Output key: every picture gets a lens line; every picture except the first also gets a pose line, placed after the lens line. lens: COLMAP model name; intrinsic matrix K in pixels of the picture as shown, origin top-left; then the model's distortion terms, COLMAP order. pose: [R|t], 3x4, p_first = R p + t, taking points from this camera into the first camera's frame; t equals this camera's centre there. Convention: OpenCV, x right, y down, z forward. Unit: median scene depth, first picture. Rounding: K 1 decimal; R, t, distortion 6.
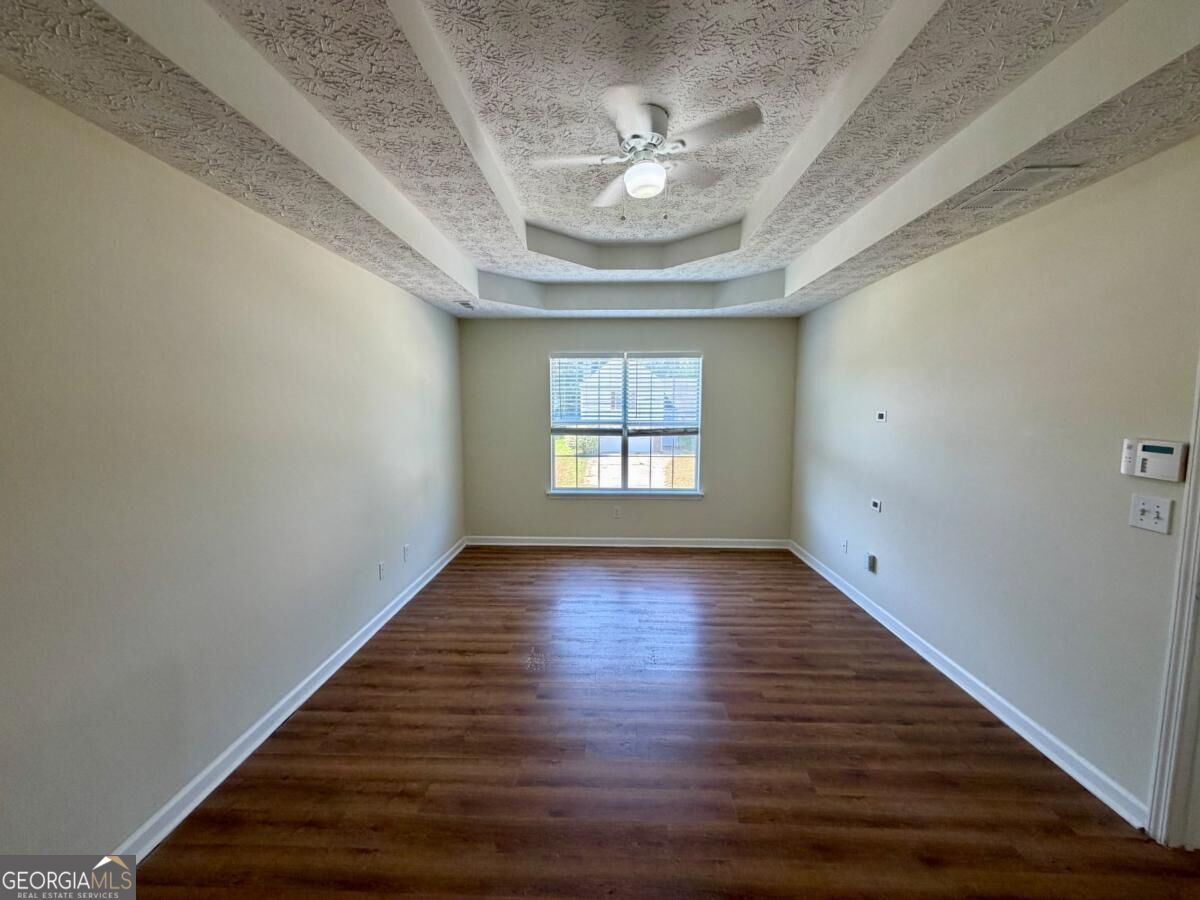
lens RADIAL K [[474.0, 0, 597.0], [0, 474.0, 450.0], [0, 0, 1]] dist [0.003182, -0.000009]
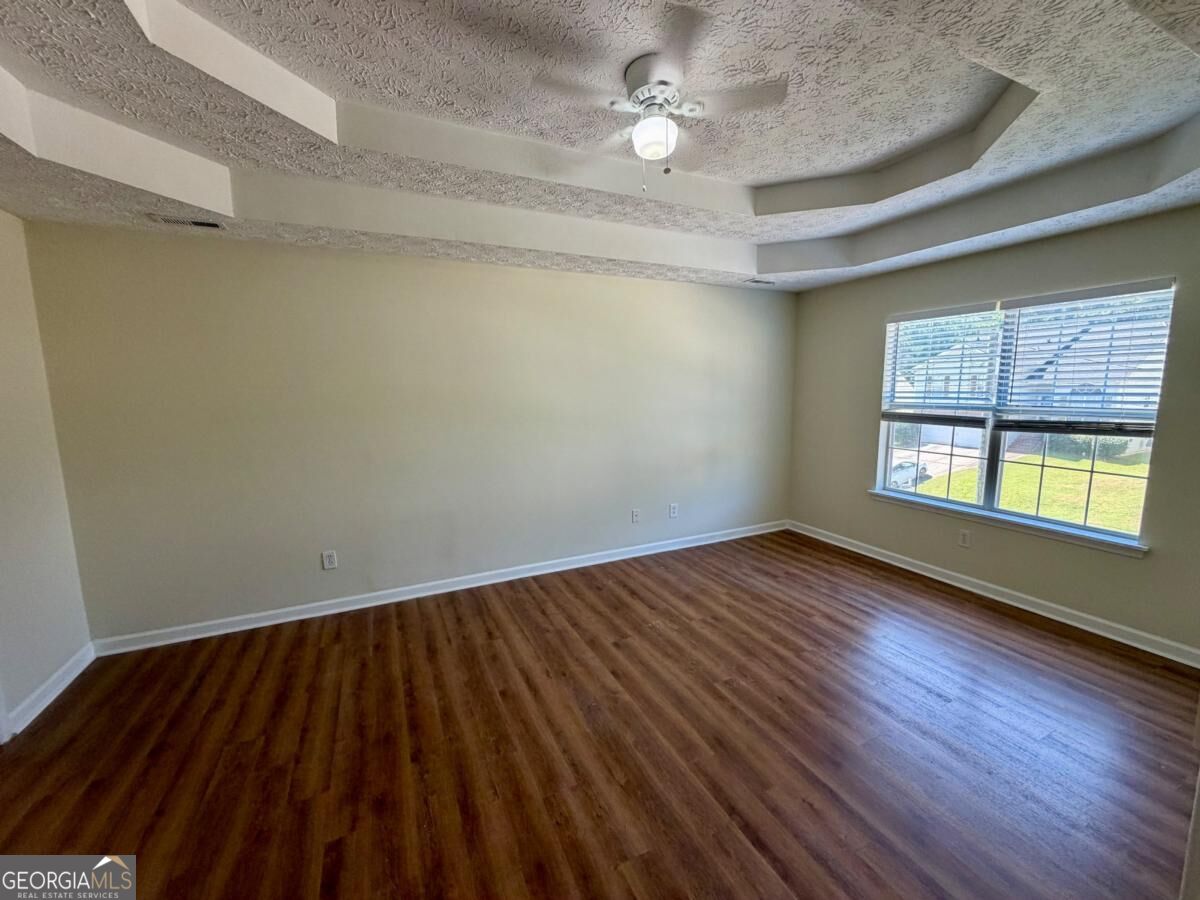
lens RADIAL K [[474.0, 0, 599.1], [0, 474.0, 447.9], [0, 0, 1]] dist [0.003182, -0.000009]
pose [[0.467002, 0.111182, -0.877239, 0.441286], [-0.077522, 0.993392, 0.084635, -0.019108], [0.880852, 0.028480, 0.472535, 0.231765]]
